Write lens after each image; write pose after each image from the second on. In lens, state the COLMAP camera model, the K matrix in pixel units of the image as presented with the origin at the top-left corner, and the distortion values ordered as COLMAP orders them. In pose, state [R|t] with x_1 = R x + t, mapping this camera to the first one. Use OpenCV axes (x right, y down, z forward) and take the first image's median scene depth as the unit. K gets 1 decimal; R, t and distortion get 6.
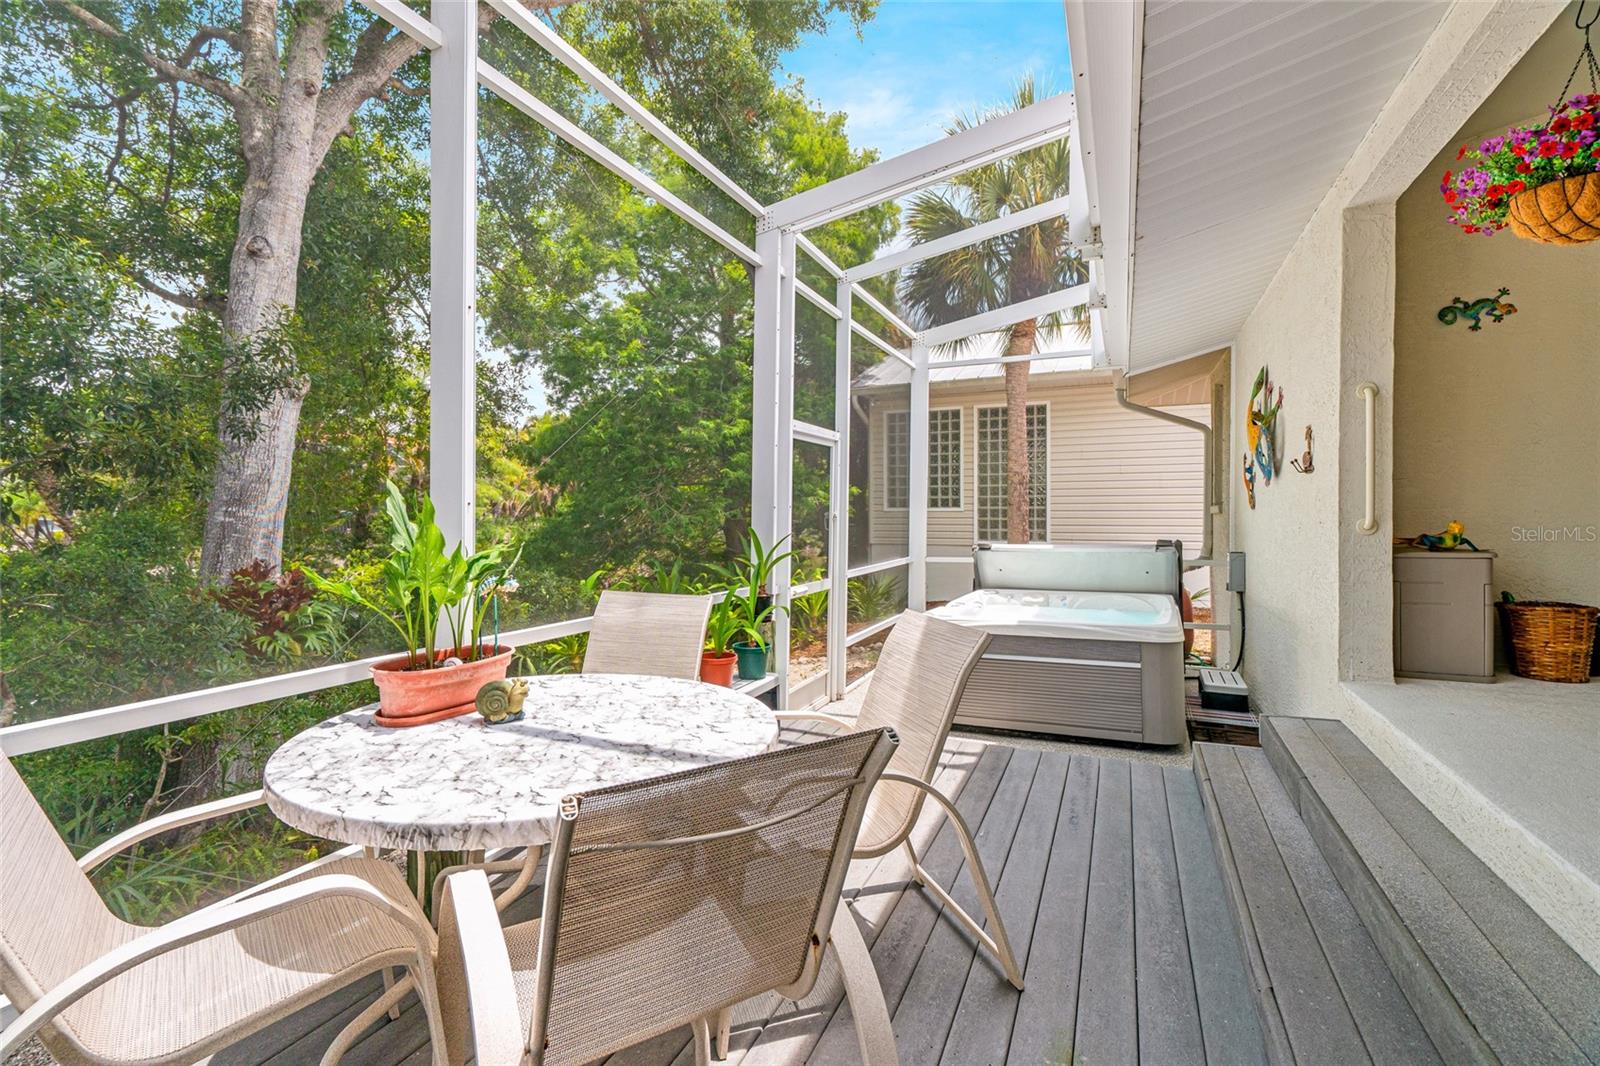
lens RADIAL K [[725.8, 0, 796.1], [0, 725.8, 514.8], [0, 0, 1]] dist [-0.000090, 0.000147]
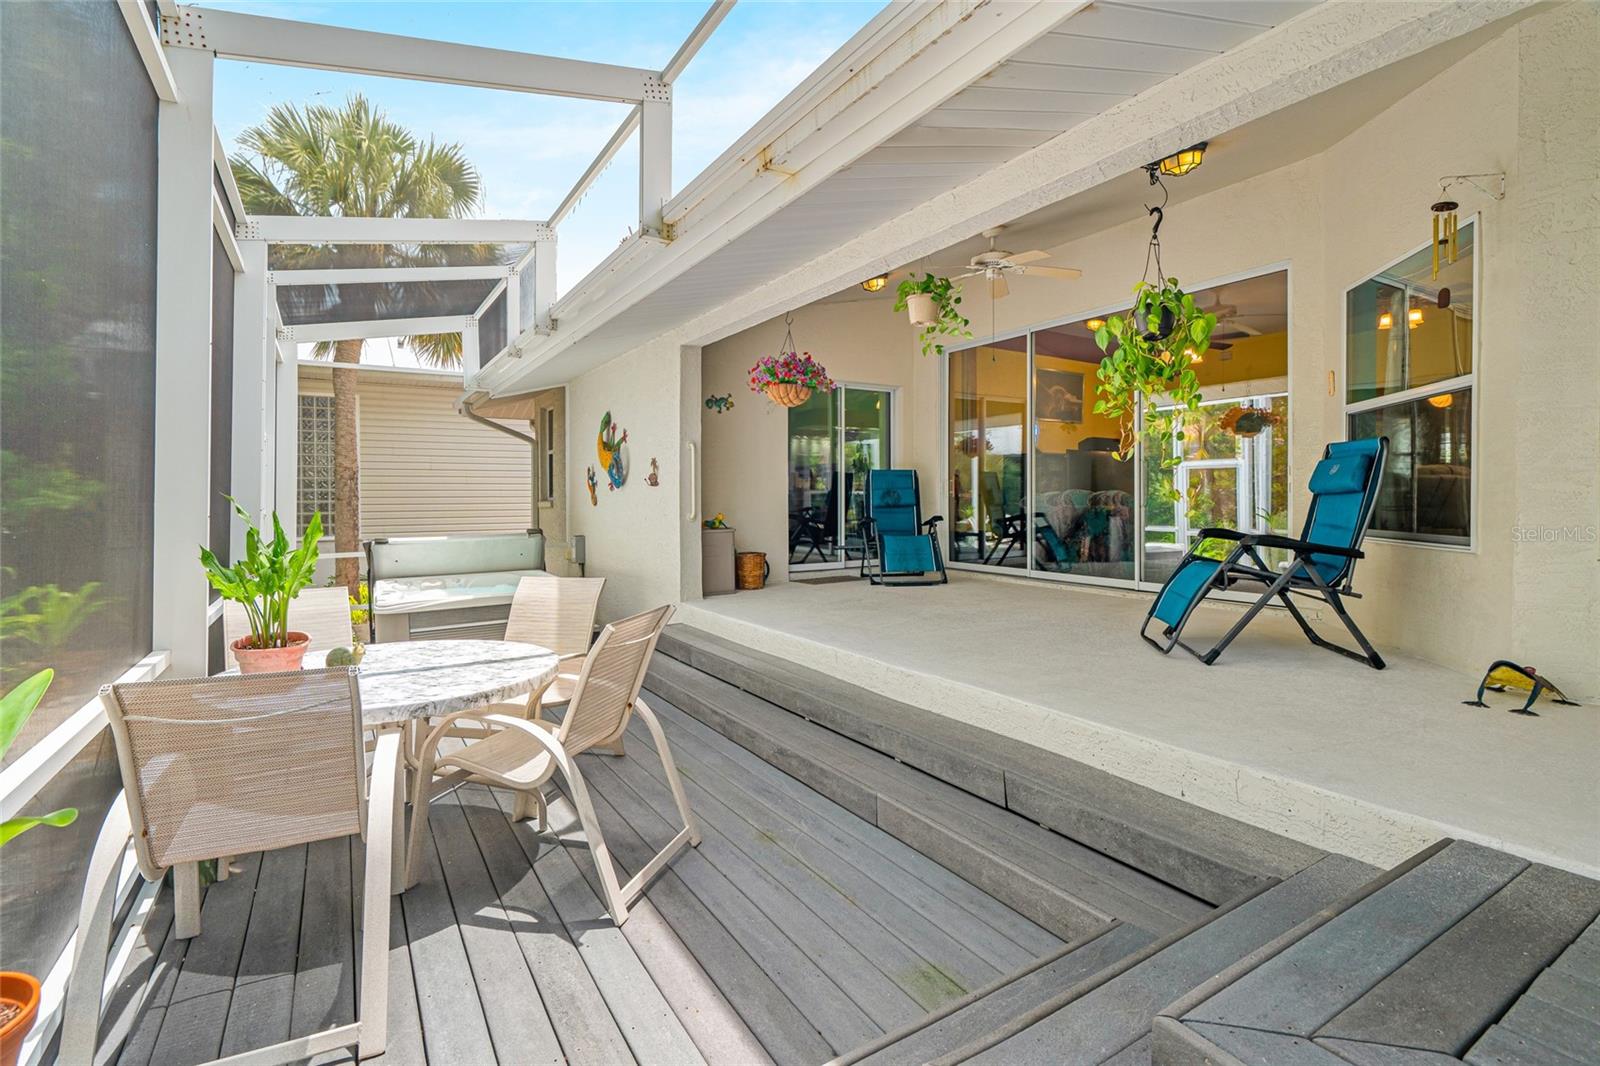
lens RADIAL K [[737.5, 0, 799.1], [0, 737.5, 503.3], [0, 0, 1]] dist [0.000678, 0.000191]
pose [[0.555877, -0.008049, 0.831226, -0.363814], [0.008407, 0.999956, 0.004061, -0.014163], [-0.831222, 0.004731, 0.555920, -0.164496]]
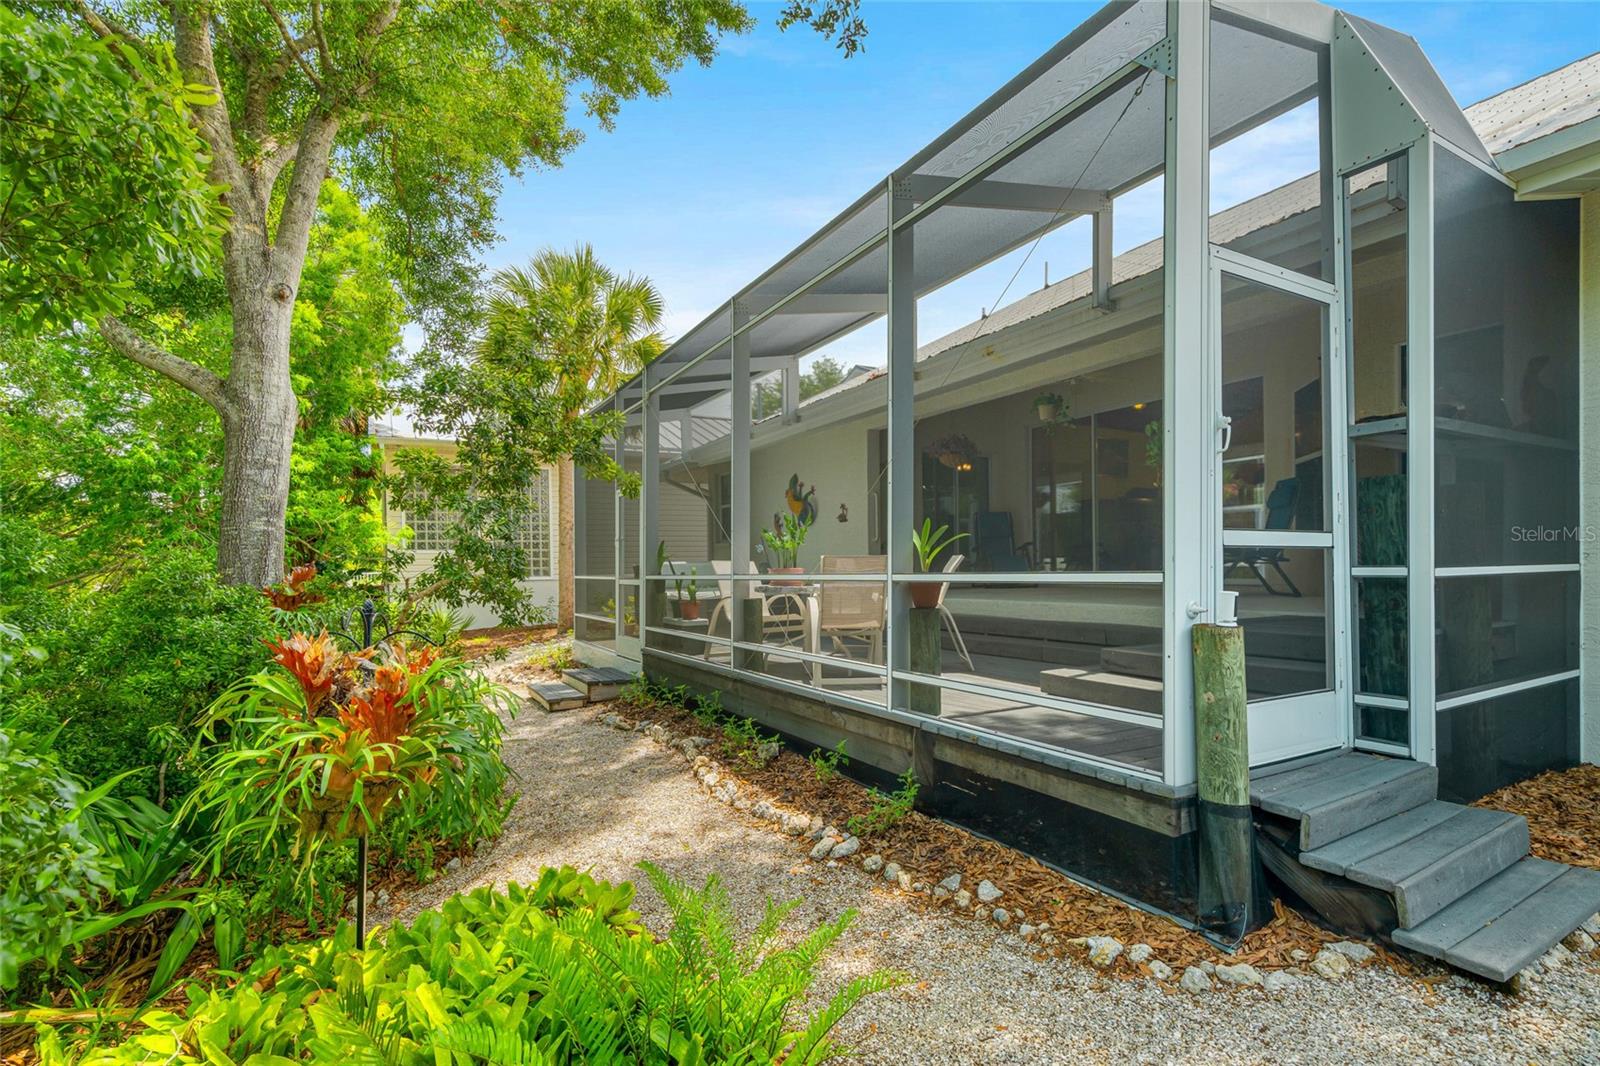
lens RADIAL K [[768.6, 0, 772.4], [0, 768.6, 578.1], [0, 0, 1]] dist [-0.001009, 0.000187]
pose [[0.604163, -0.018872, 0.796637, -1.091355], [0.019116, 0.999775, 0.009187, 0.075187], [-0.796631, 0.009678, 0.604388, -0.302919]]
